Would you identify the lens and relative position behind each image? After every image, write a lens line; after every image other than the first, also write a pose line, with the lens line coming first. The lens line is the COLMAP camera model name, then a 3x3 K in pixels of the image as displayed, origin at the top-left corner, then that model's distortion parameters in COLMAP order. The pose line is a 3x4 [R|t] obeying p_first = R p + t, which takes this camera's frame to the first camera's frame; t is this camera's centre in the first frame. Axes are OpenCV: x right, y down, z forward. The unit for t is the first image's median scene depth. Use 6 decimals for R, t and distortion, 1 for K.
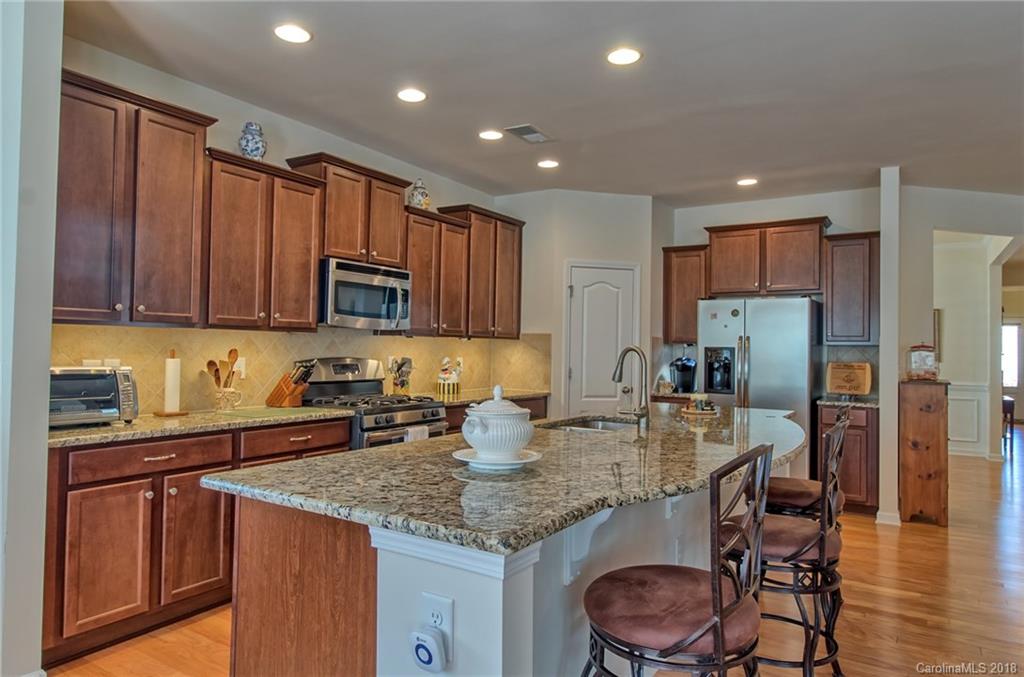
lens RADIAL K [[637.0, 0, 520.0], [0, 637.0, 337.4], [0, 0, 1]] dist [-0.002431, 0.011397]
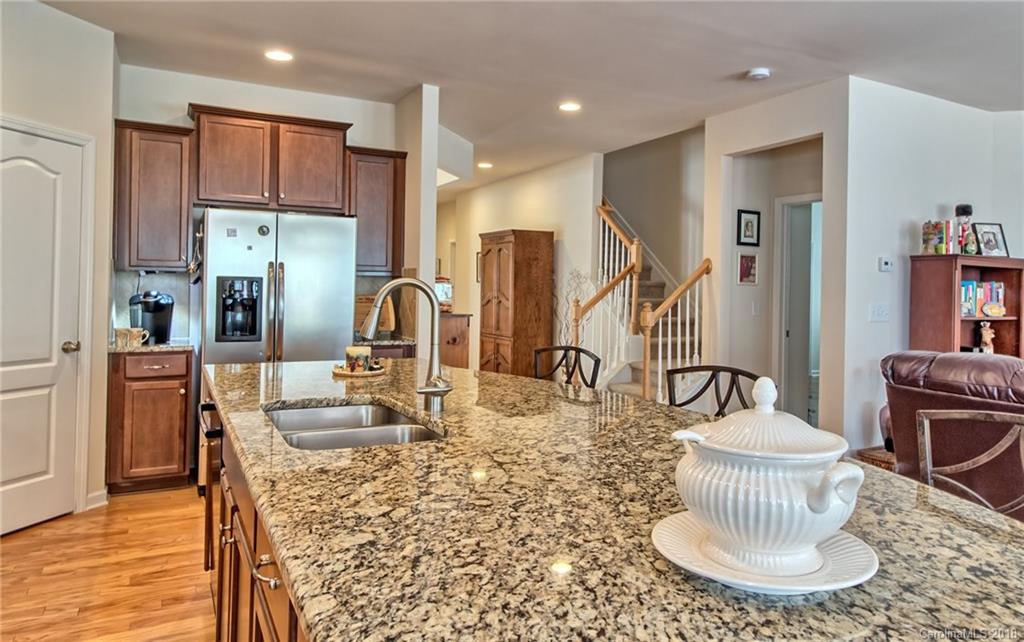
lens RADIAL K [[666.9, 0, 506.7], [0, 666.9, 285.7], [0, 0, 1]] dist [0.001346, 0.001142]
pose [[0.490079, -0.002449, 0.871675, -0.188225], [-0.023538, 0.999594, 0.016042, 0.006260], [-0.871360, -0.028380, 0.489822, 0.368293]]
